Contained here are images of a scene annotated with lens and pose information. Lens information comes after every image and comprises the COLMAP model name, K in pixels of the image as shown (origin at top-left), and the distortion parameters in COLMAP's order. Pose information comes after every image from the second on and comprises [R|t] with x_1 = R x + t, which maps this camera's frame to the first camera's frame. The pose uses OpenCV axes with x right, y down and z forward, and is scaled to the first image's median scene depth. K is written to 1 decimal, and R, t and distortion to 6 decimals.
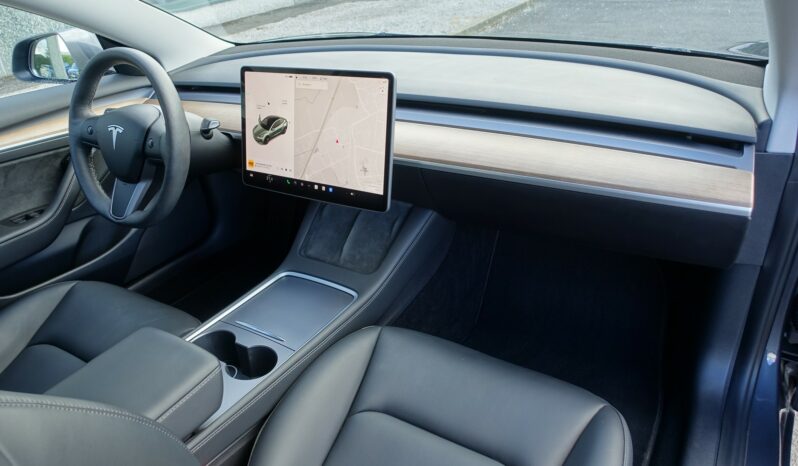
lens RADIAL K [[574.2, 0, 395.3], [0, 574.2, 224.3], [0, 0, 1]] dist [-0.002100, -0.000760]
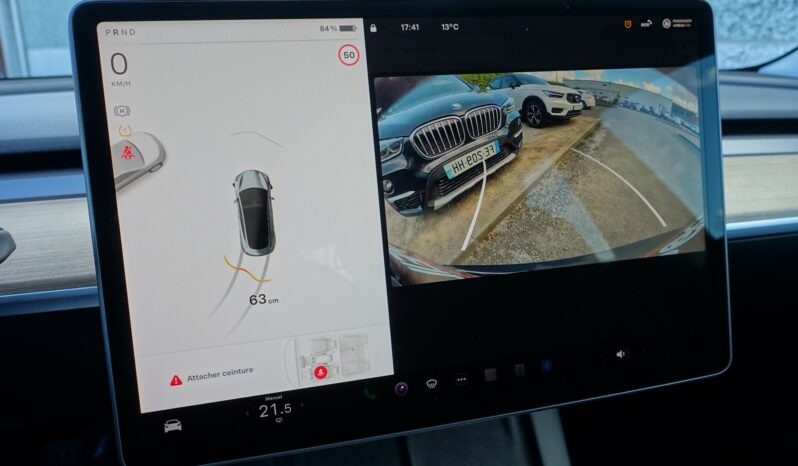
lens RADIAL K [[574.2, 0, 399.2], [0, 574.2, 236.4], [0, 0, 1]] dist [-0.002100, -0.000760]
pose [[0.681195, -0.131109, 0.720266, -0.375584], [0.302586, 0.946290, -0.113920, -0.112681], [-0.666645, 0.295544, 0.684280, 0.788027]]
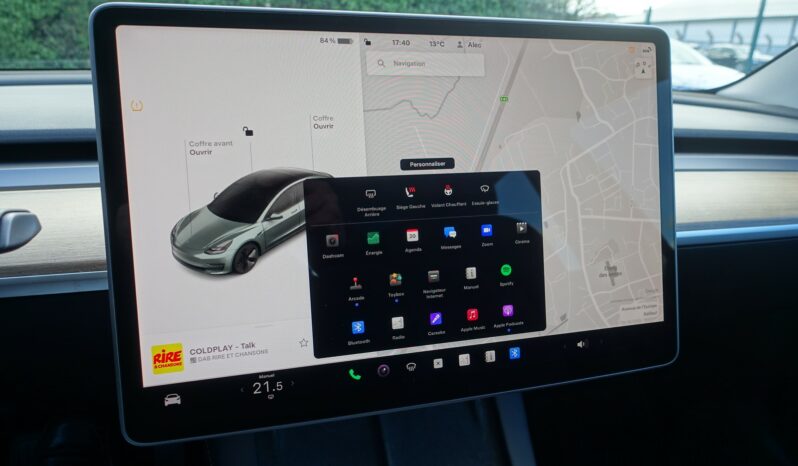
lens RADIAL K [[574.2, 0, 405.0], [0, 574.2, 236.7], [0, 0, 1]] dist [-0.002100, -0.000760]
pose [[0.641936, -0.105920, 0.759407, -0.402189], [0.281007, 0.954002, -0.104476, -0.106769], [-0.713410, 0.280465, 0.642173, 0.774864]]
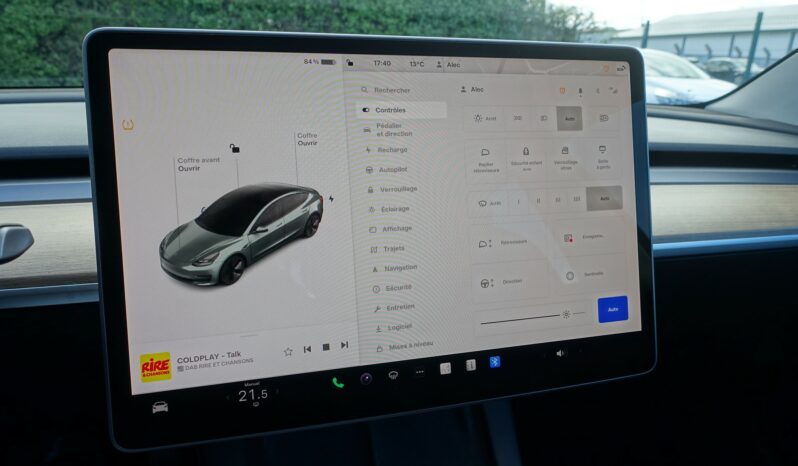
lens RADIAL K [[574.2, 0, 405.1], [0, 574.2, 235.1], [0, 0, 1]] dist [-0.002100, -0.000760]
pose [[0.643155, -0.088267, 0.760632, -0.403838], [0.283884, 0.950034, -0.129793, -0.101736], [-0.711169, 0.299408, 0.636076, 0.759580]]
